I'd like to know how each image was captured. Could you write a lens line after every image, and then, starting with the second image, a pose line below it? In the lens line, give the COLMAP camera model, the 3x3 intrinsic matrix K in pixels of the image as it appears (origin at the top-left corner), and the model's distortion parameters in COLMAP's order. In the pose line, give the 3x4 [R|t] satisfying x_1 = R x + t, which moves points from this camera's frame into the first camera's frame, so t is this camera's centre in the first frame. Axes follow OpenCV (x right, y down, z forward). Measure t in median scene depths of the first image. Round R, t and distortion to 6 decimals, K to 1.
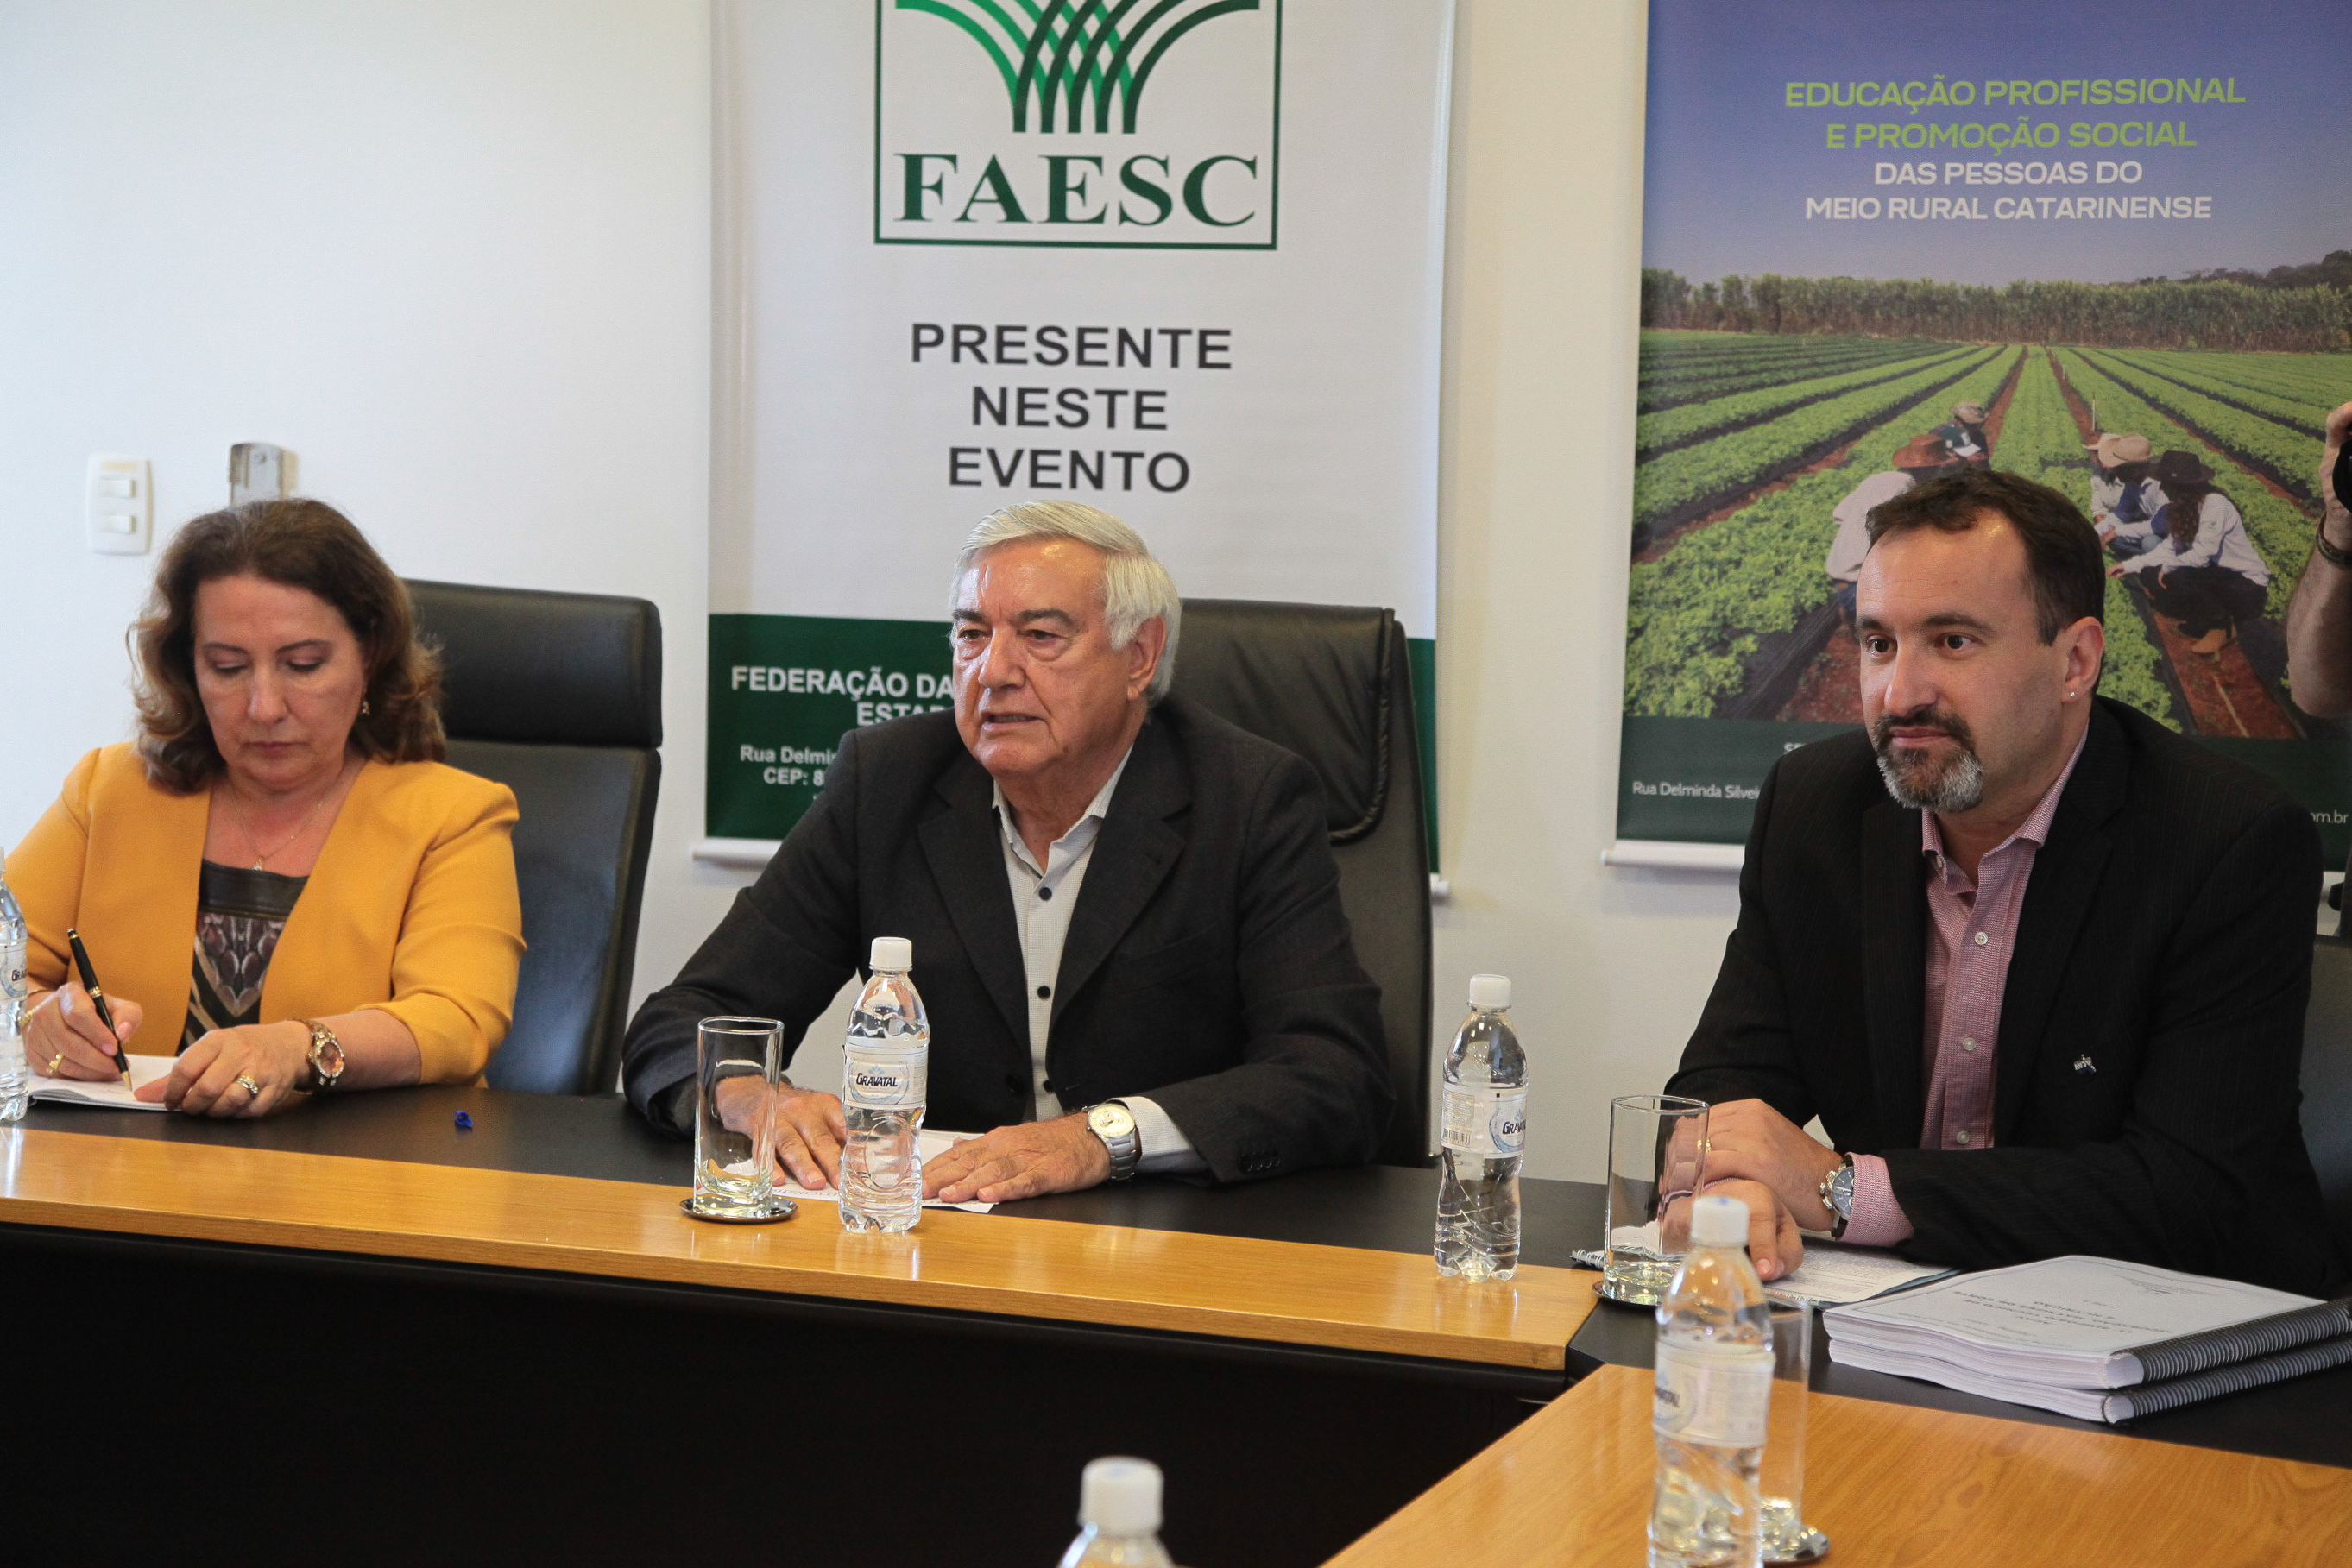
lens RADIAL K [[4006.4, 0, 1179.2], [0, 4006.4, 735.4], [0, 0, 1]] dist [0.325327, -1.151437]
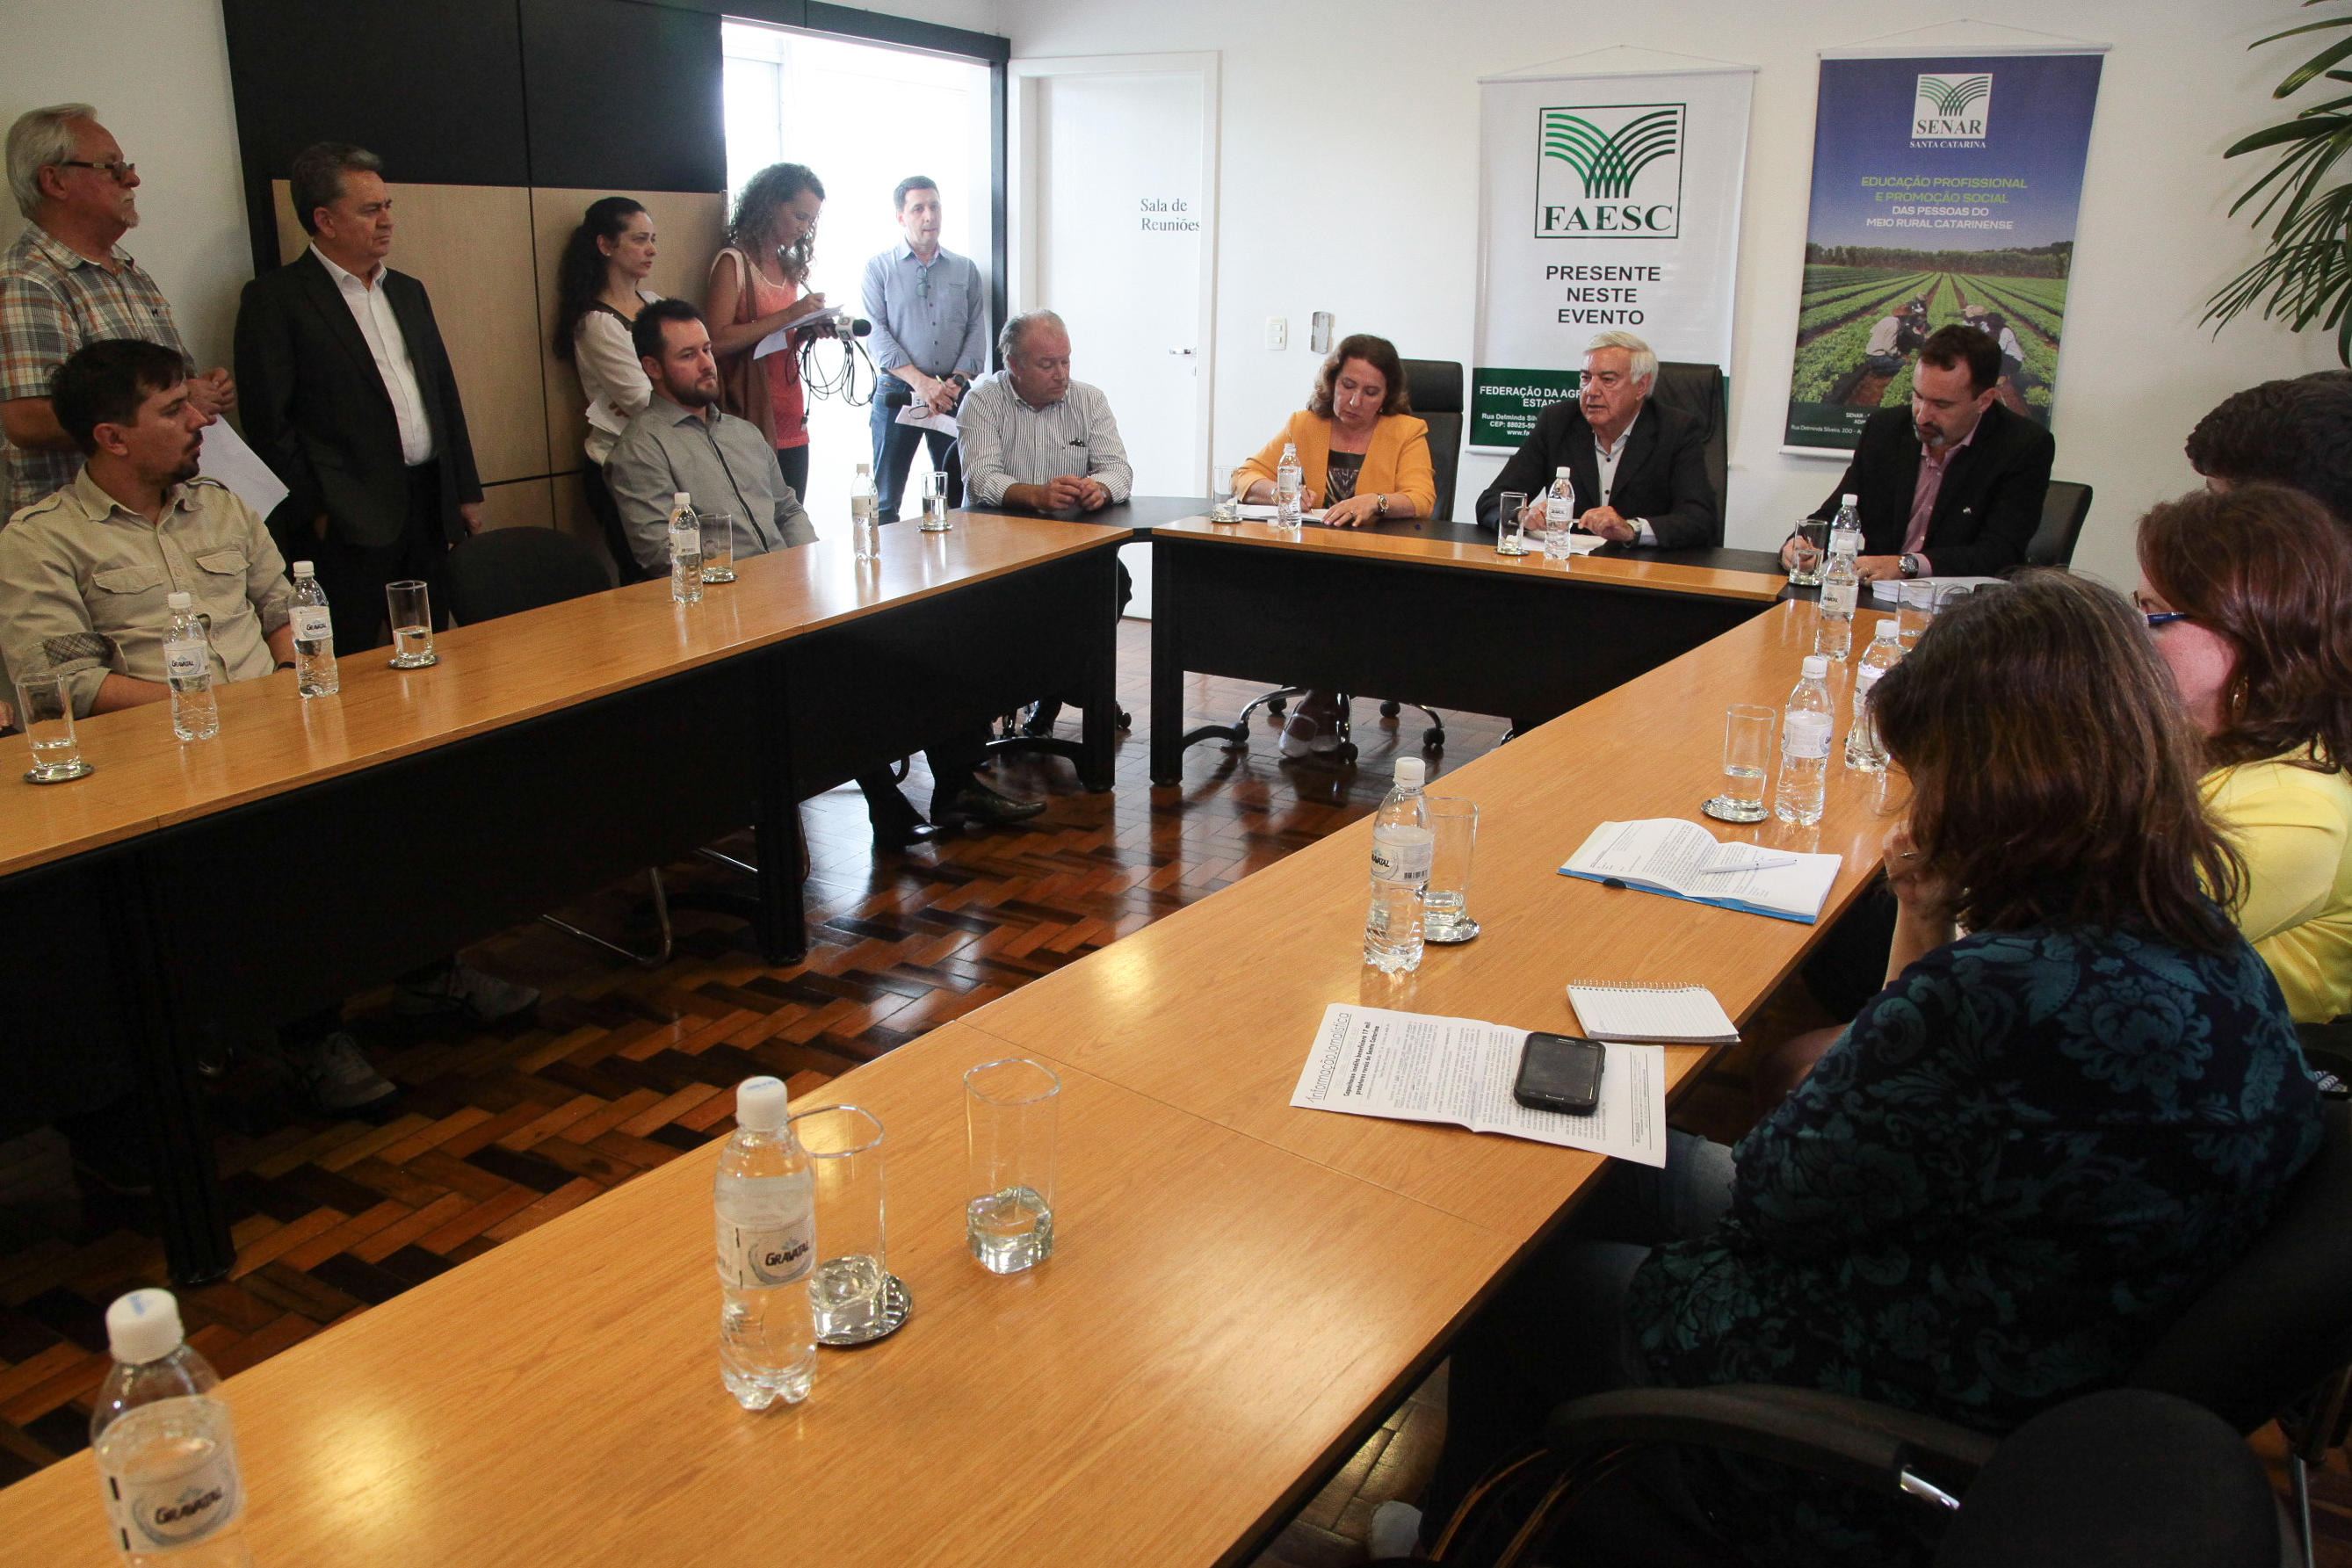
lens RADIAL K [[1625.2, 0, 1178.9], [0, 1625.2, 833.1], [0, 0, 1]] dist [-0.125194, 0.054273]
pose [[0.973946, 0.042789, -0.222707, -0.056257], [0.014891, 0.967853, 0.251075, 0.001830], [0.226291, -0.247850, 0.941999, -0.266856]]
